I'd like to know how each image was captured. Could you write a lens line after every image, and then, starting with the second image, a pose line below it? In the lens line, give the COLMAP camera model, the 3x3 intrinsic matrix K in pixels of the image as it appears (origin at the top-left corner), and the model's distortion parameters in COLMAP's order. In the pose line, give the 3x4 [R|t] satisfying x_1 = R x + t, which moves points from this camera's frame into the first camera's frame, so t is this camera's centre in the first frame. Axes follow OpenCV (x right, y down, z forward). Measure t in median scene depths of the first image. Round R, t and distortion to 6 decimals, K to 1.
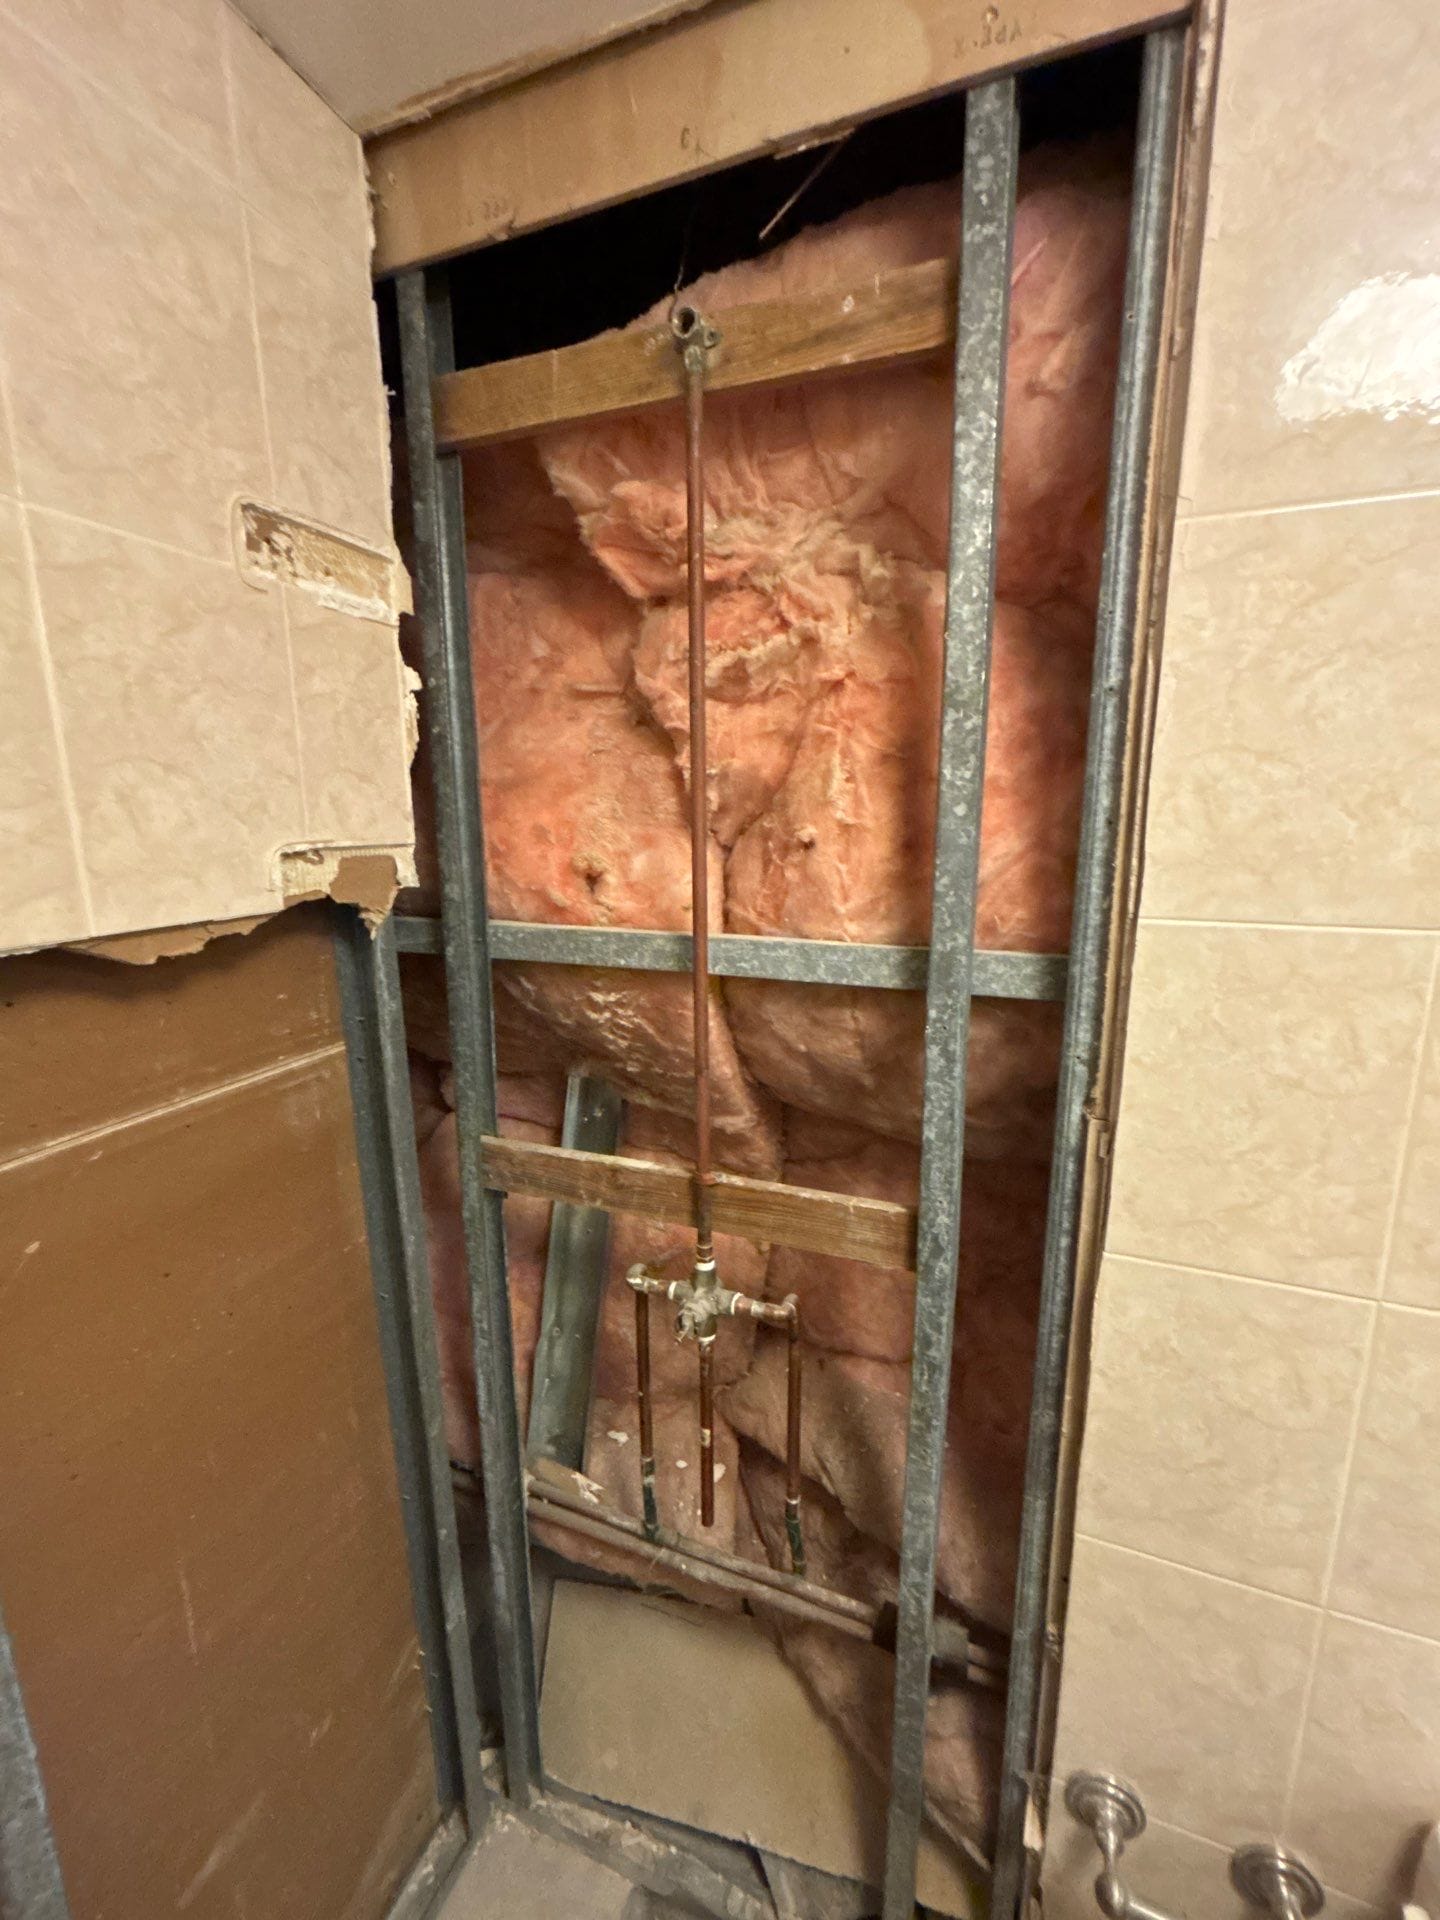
lens RADIAL K [[770.9, 0, 729.1], [0, 770.9, 961.2], [0, 0, 1]] dist [0.002637, -0.000142]
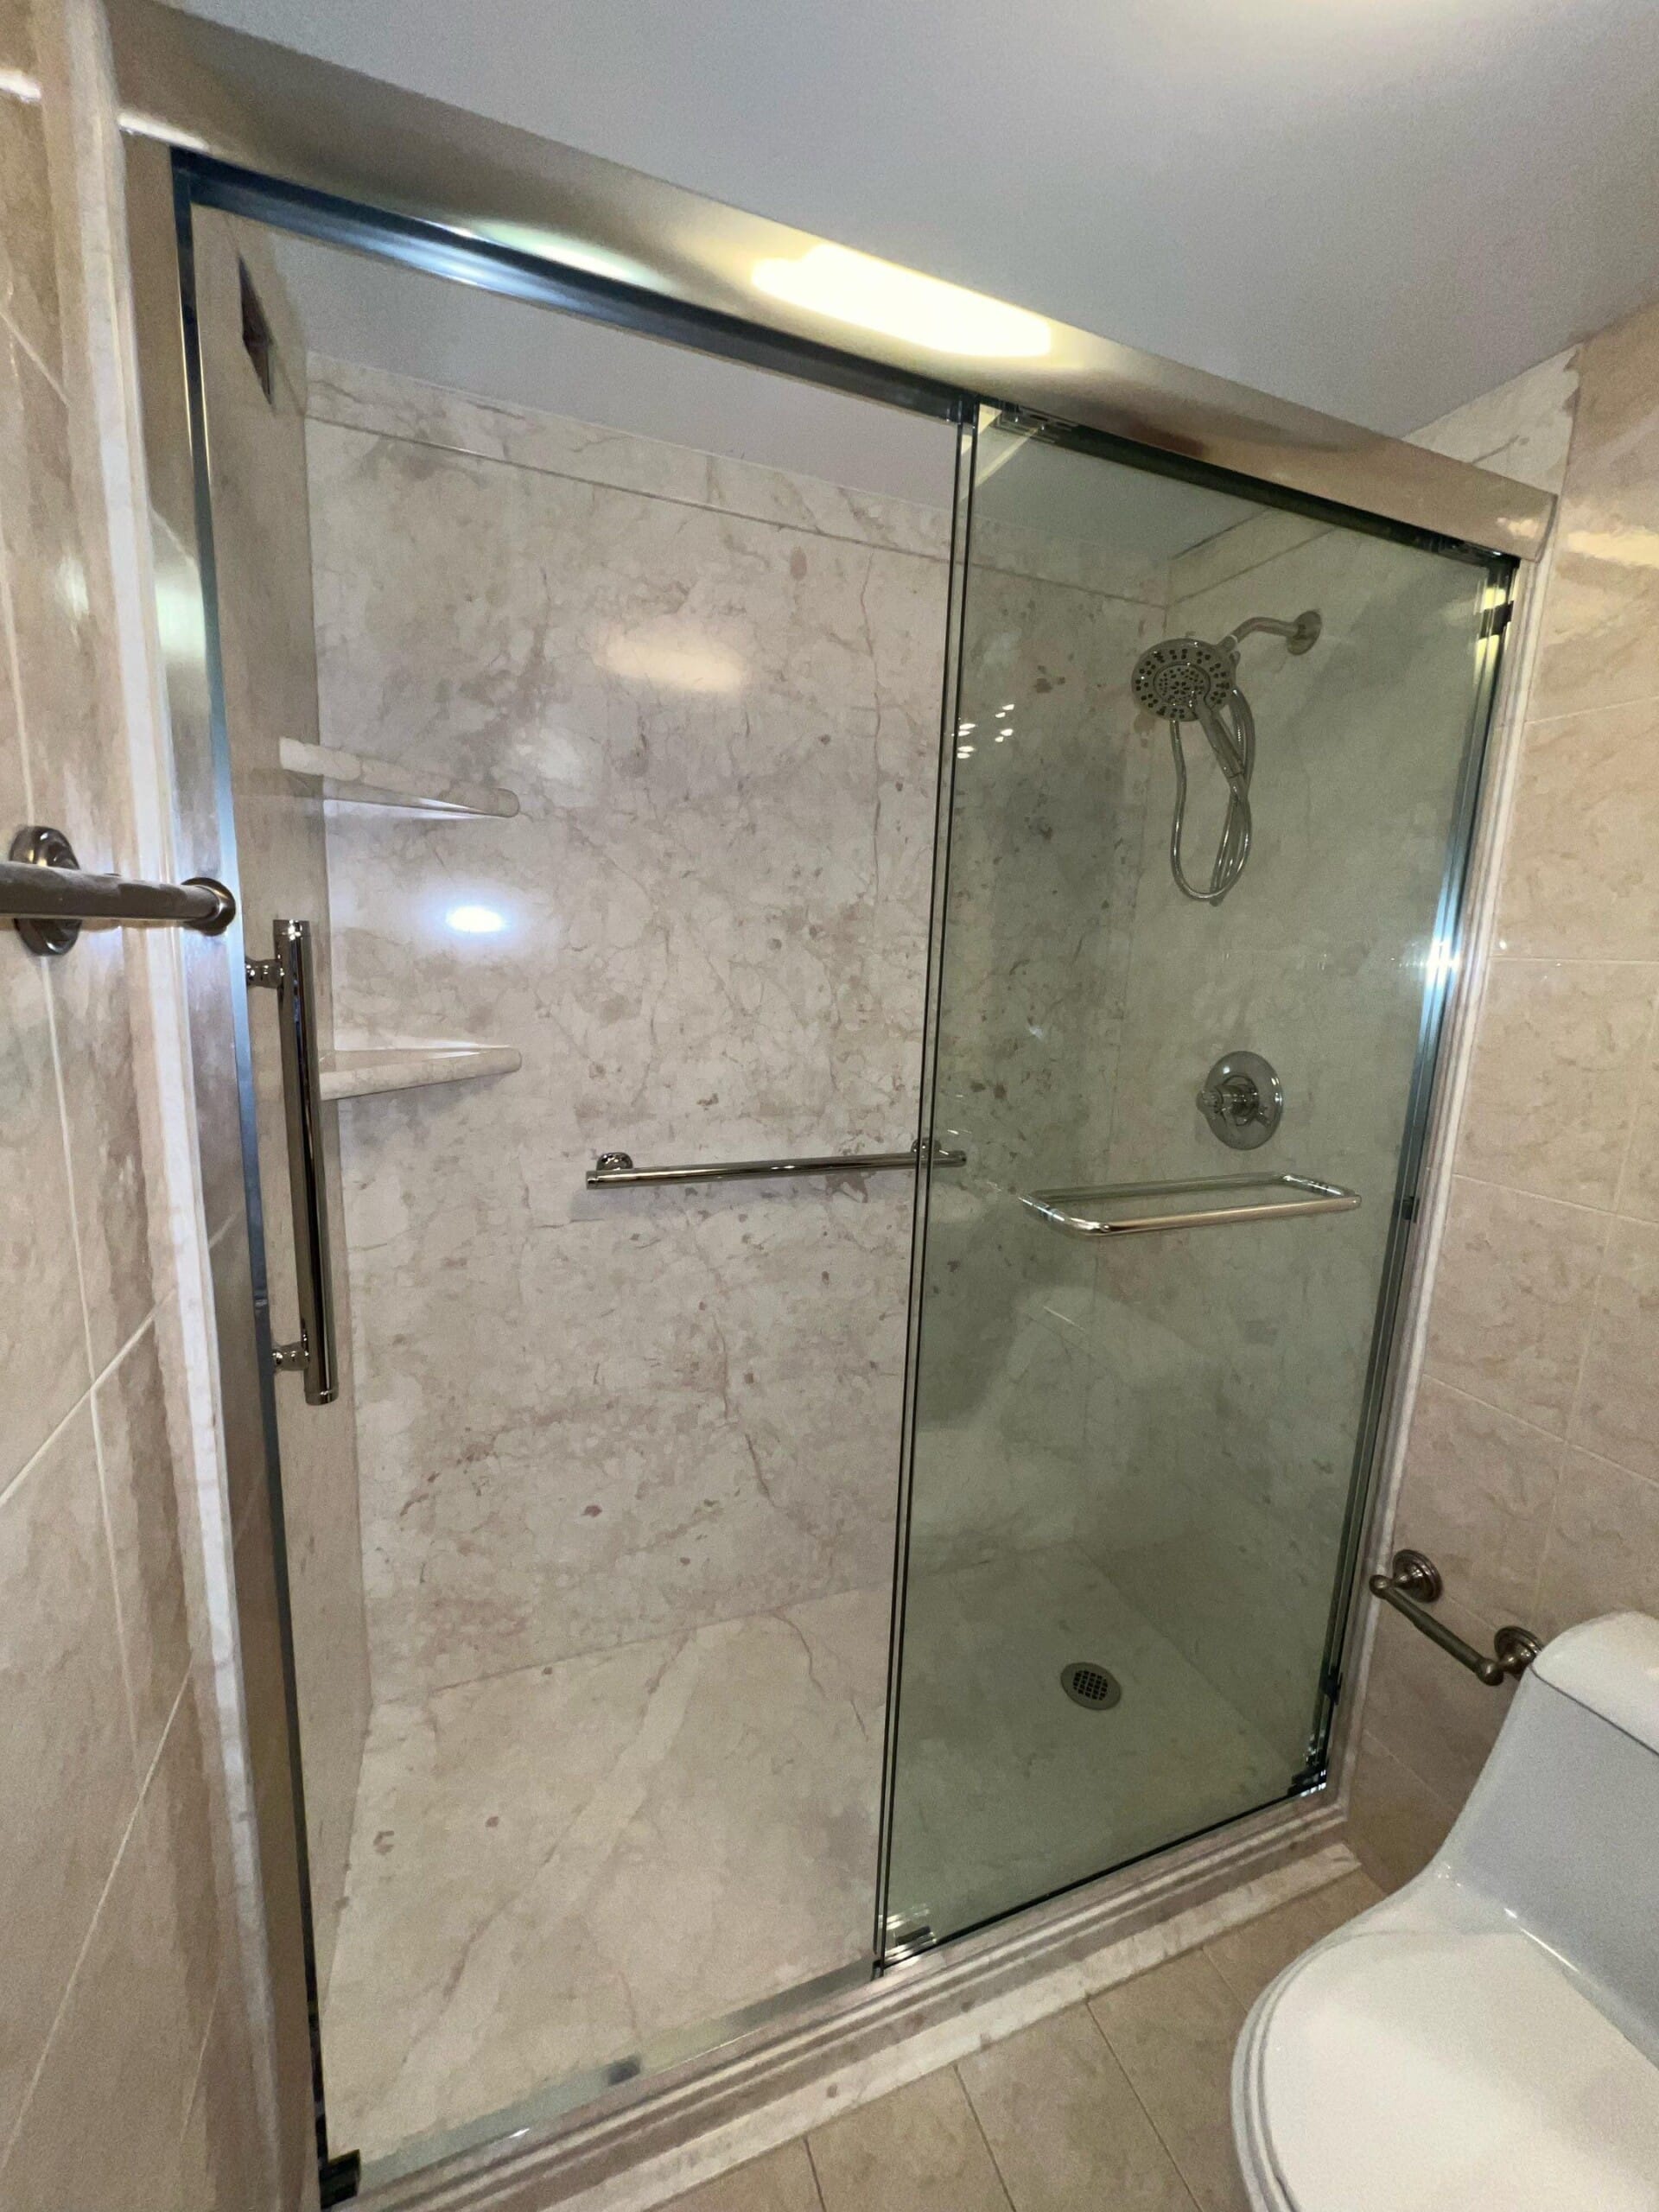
lens RADIAL K [[888.2, 0, 833.5], [0, 888.2, 1104.5], [0, 0, 1]] dist [0.002637, -0.000142]
pose [[0.674606, 0.159923, -0.720647, 1.041321], [-0.183918, 0.981877, 0.045727, 0.438829], [0.714900, 0.101692, 0.691793, -1.326235]]
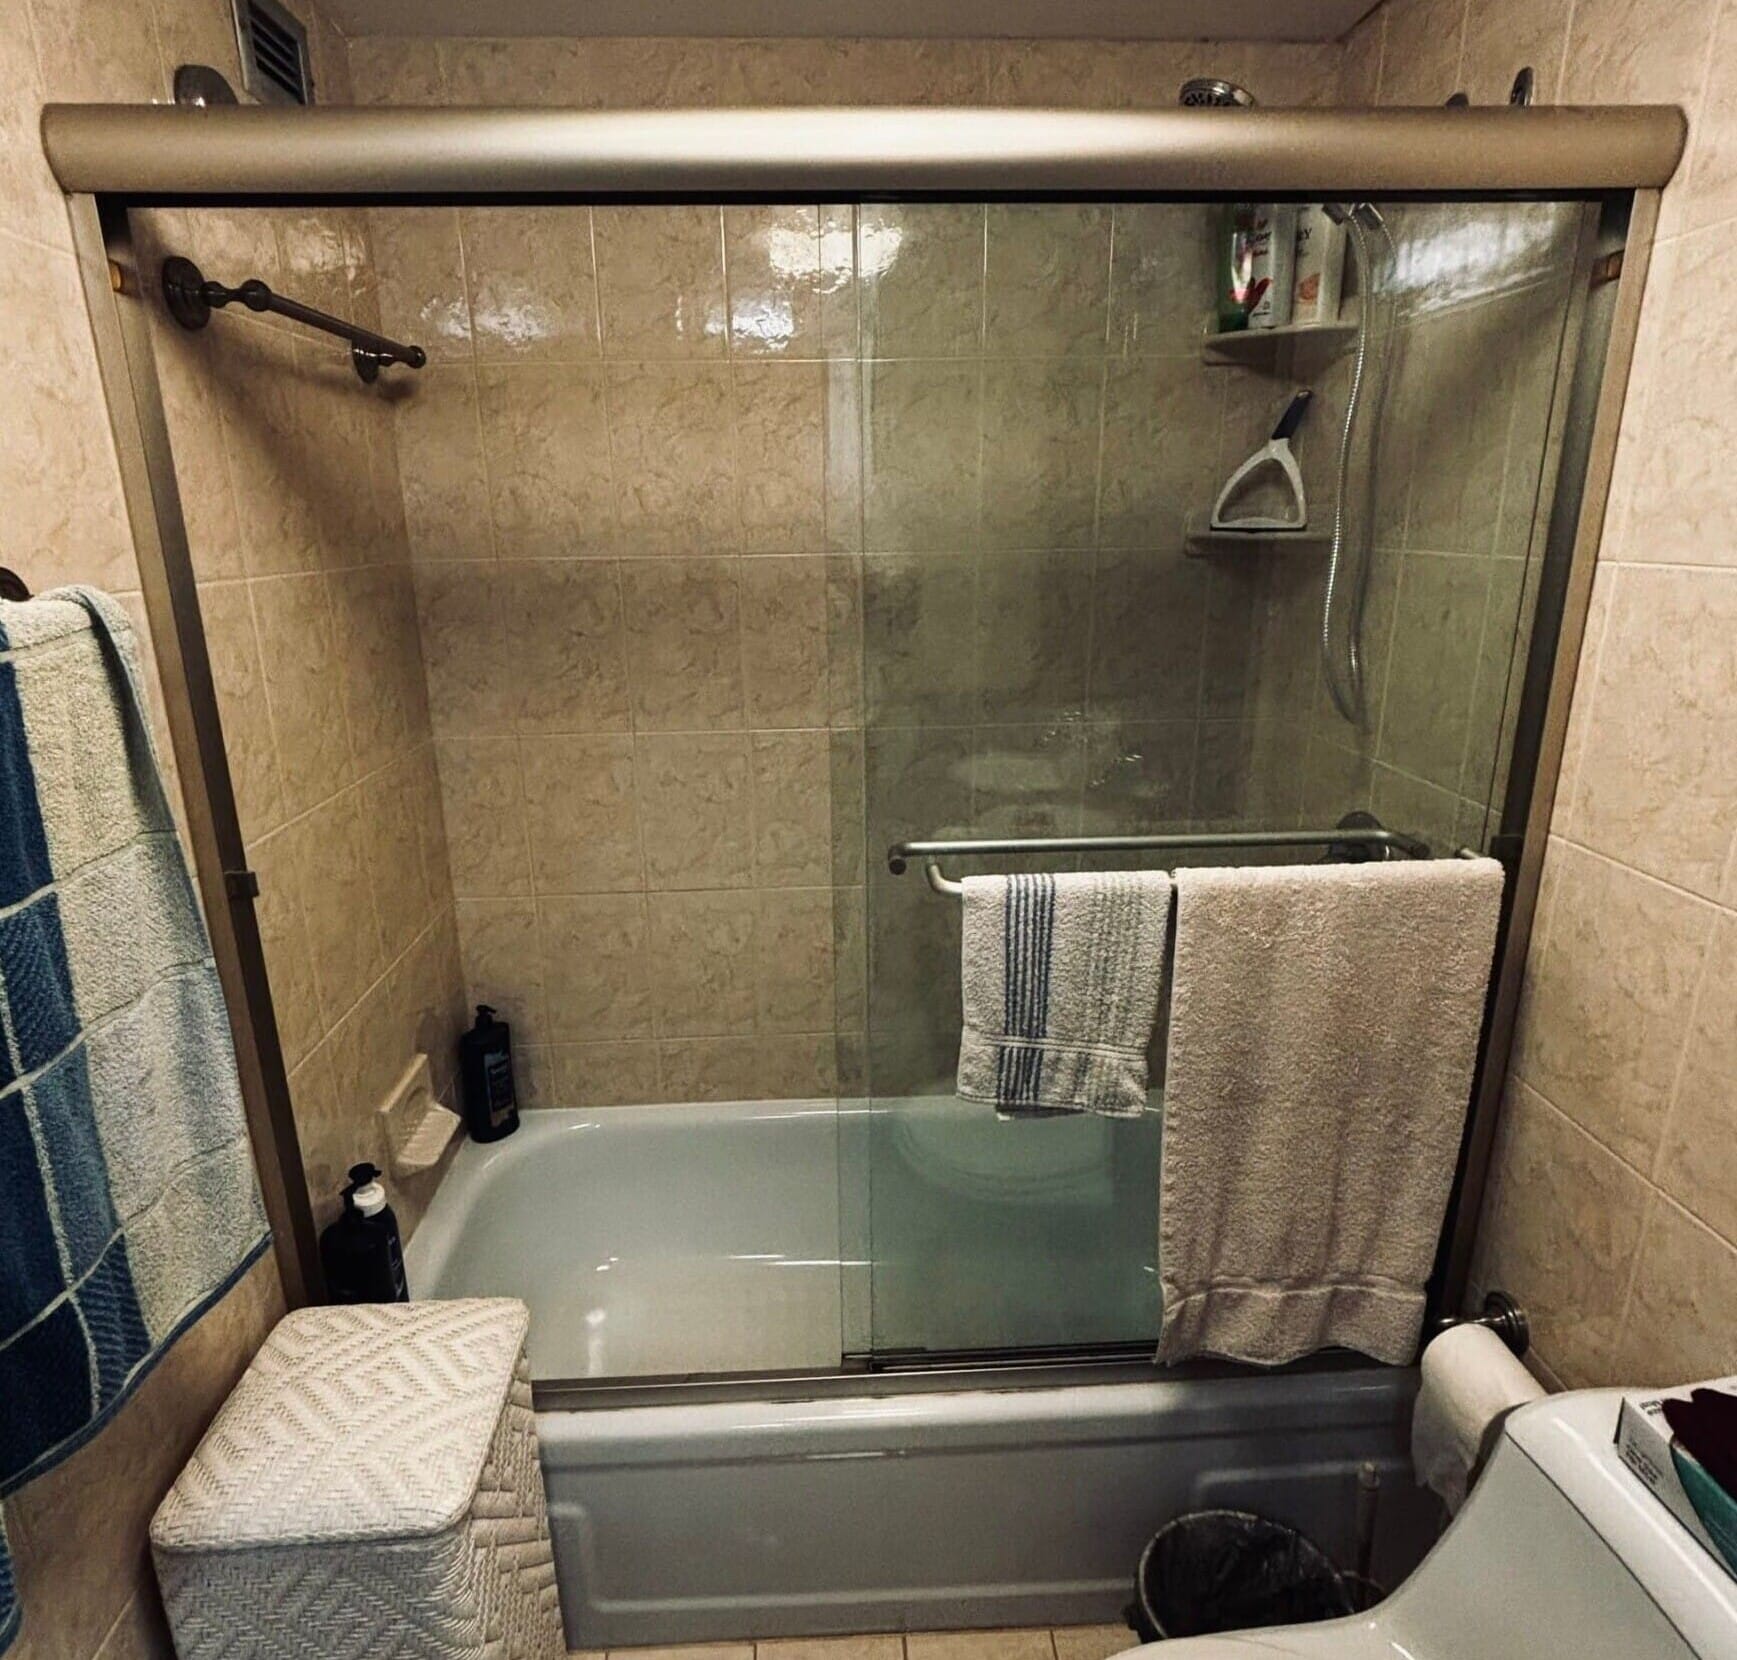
lens RADIAL K [[1026.5, 0, 853.4], [0, 1026.5, 808.3], [0, 0, 1]] dist [-0.009746, 0.010091]
pose [[0.403967, 0.251721, -0.879458, 1.644431], [-0.162862, 0.965826, 0.201633, 0.206122], [0.900159, 0.061777, 0.431158, -0.838548]]
